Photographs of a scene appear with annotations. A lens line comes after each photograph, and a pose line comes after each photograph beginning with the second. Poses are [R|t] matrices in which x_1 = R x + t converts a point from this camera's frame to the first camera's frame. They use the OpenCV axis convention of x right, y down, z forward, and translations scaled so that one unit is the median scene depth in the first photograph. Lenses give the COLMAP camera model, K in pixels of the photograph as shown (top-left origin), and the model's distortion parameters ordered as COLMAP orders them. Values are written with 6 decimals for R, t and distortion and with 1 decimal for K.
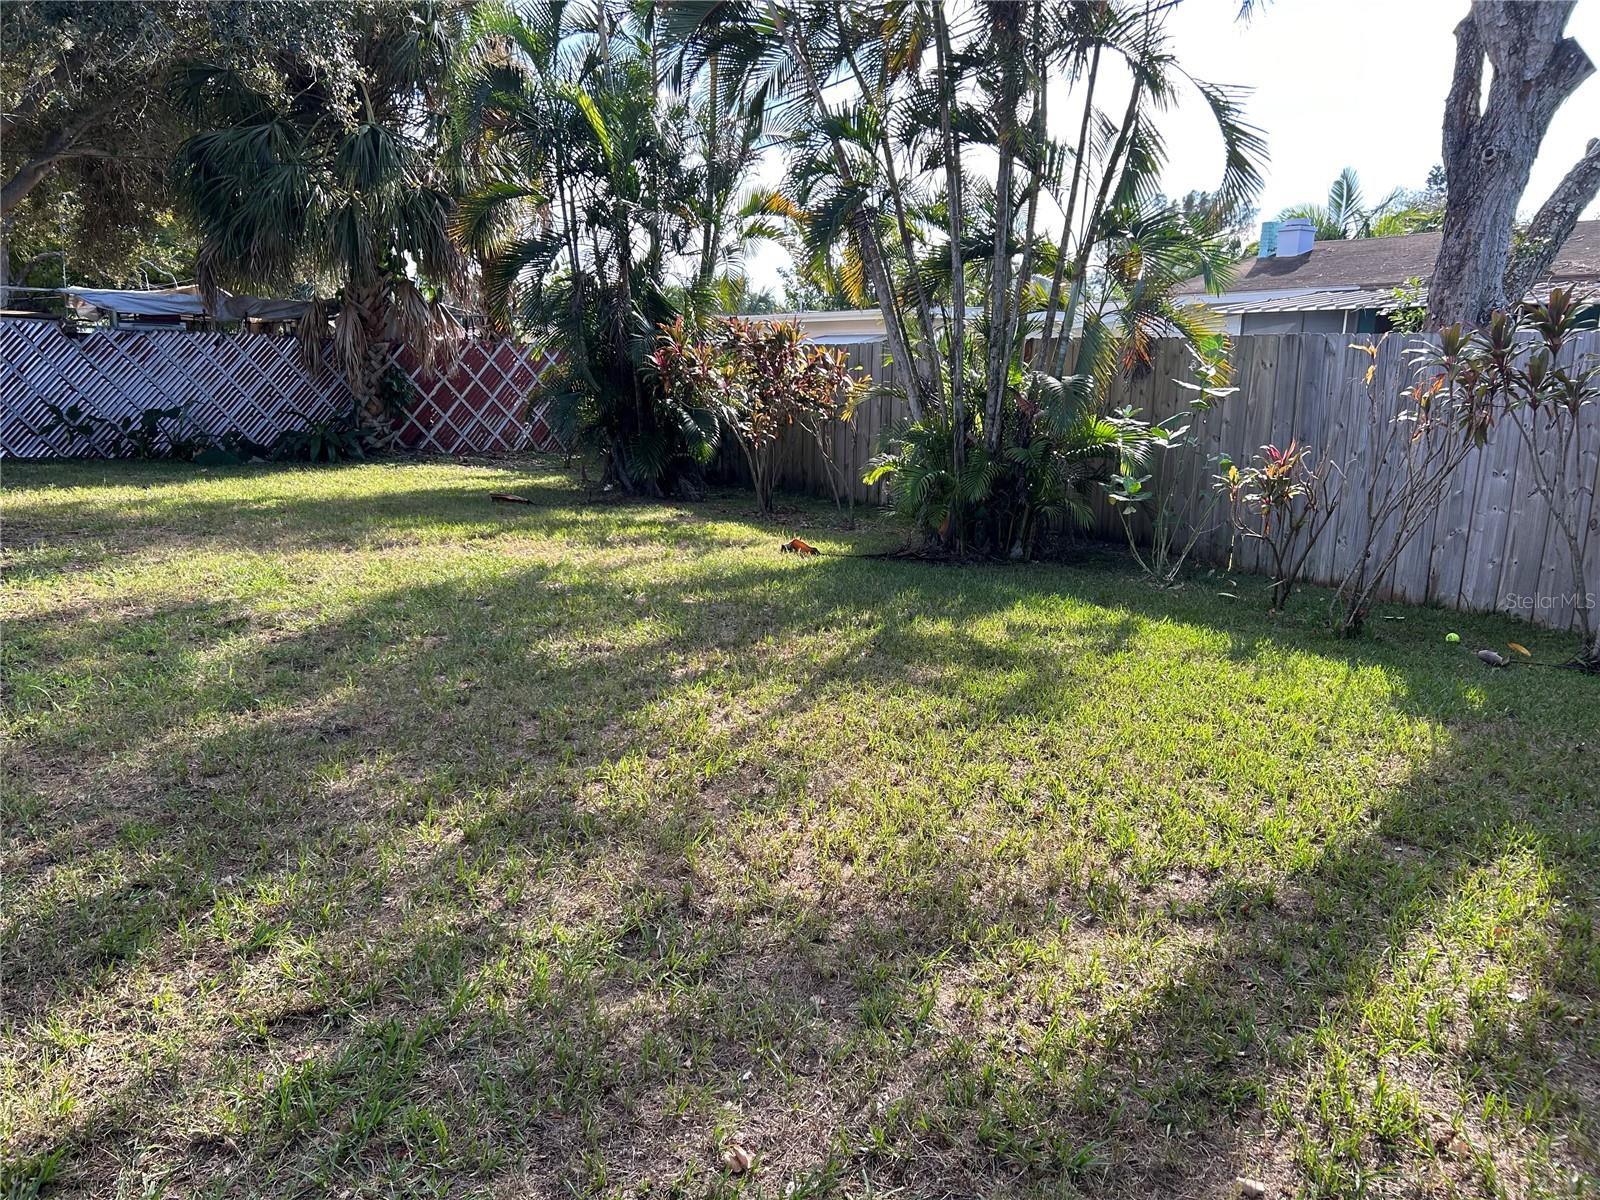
lens RADIAL K [[1195.3, 0, 800.0], [0, 1195.3, 600.0], [0, 0, 1]] dist [-0.001899, -0.000428]
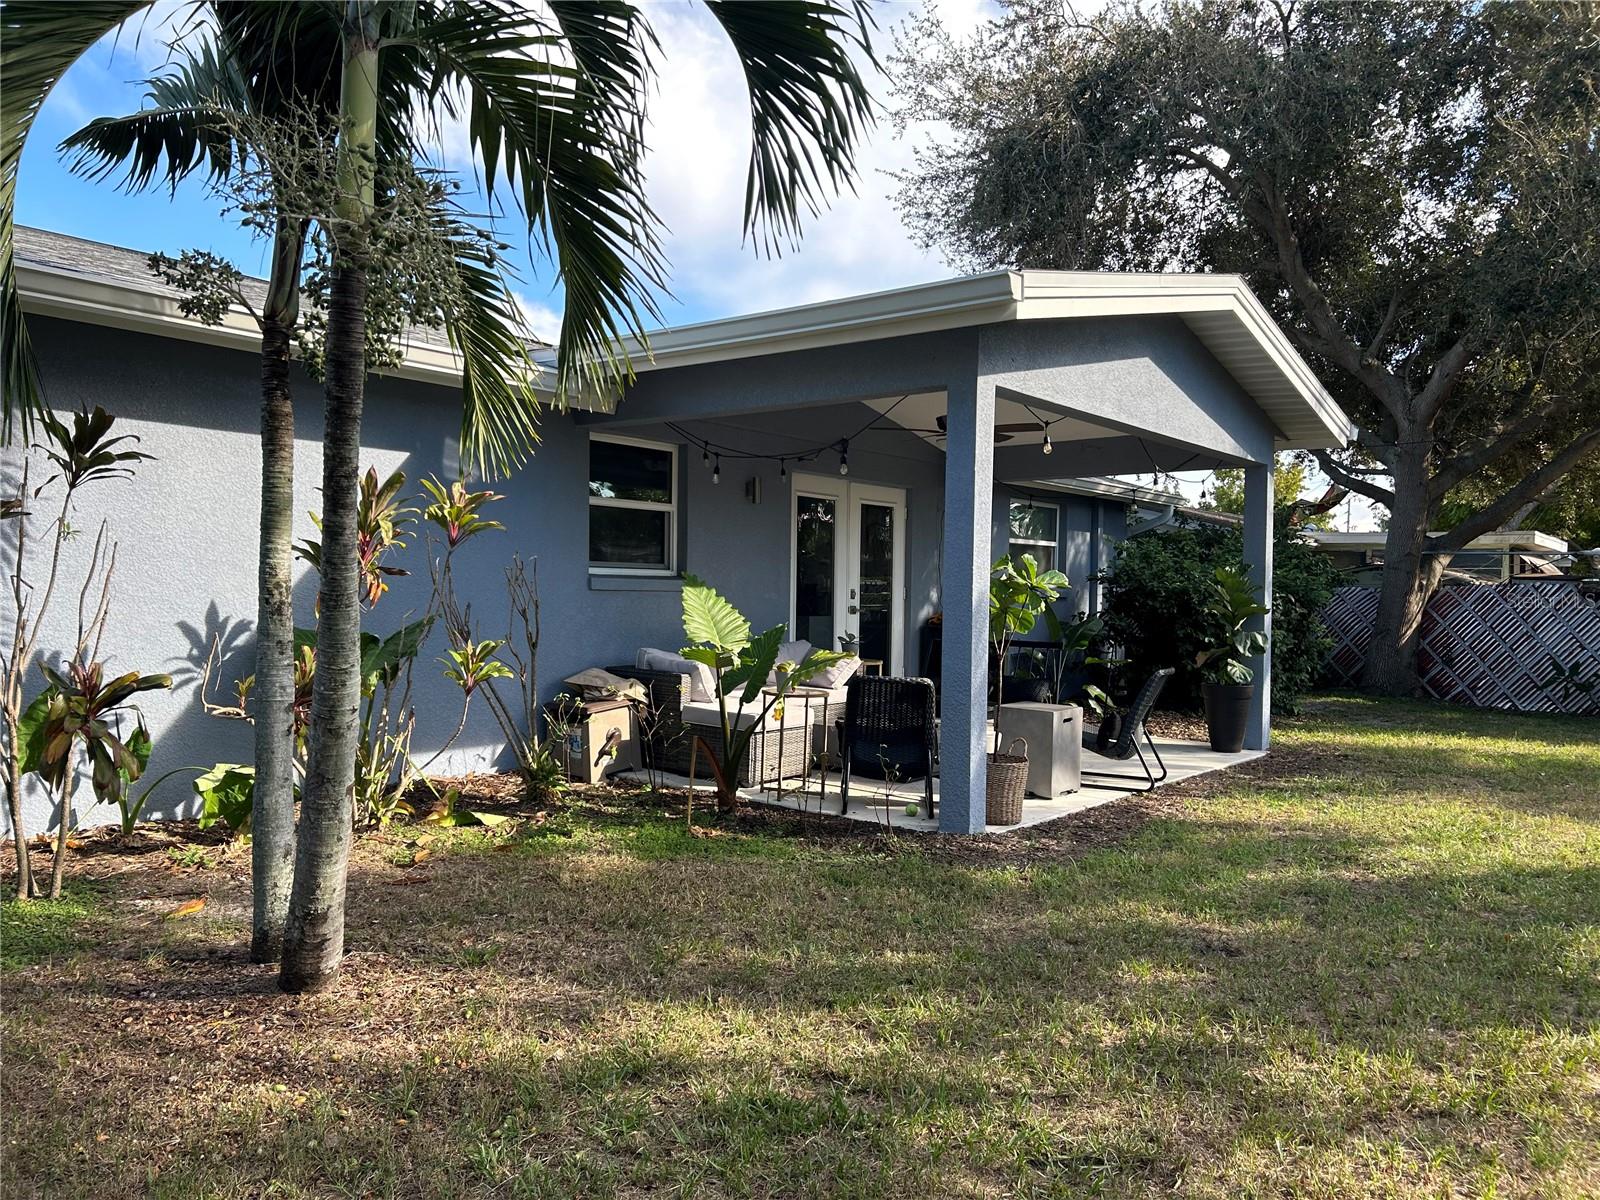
lens RADIAL K [[1195.3, 0, 800.0], [0, 1195.3, 600.0], [0, 0, 1]] dist [-0.001899, -0.000428]
pose [[0.313862, -0.026456, -0.949100, 0.146873], [-0.177655, 0.980321, -0.086076, -0.011033], [0.932700, 0.195629, 0.302986, 0.070477]]
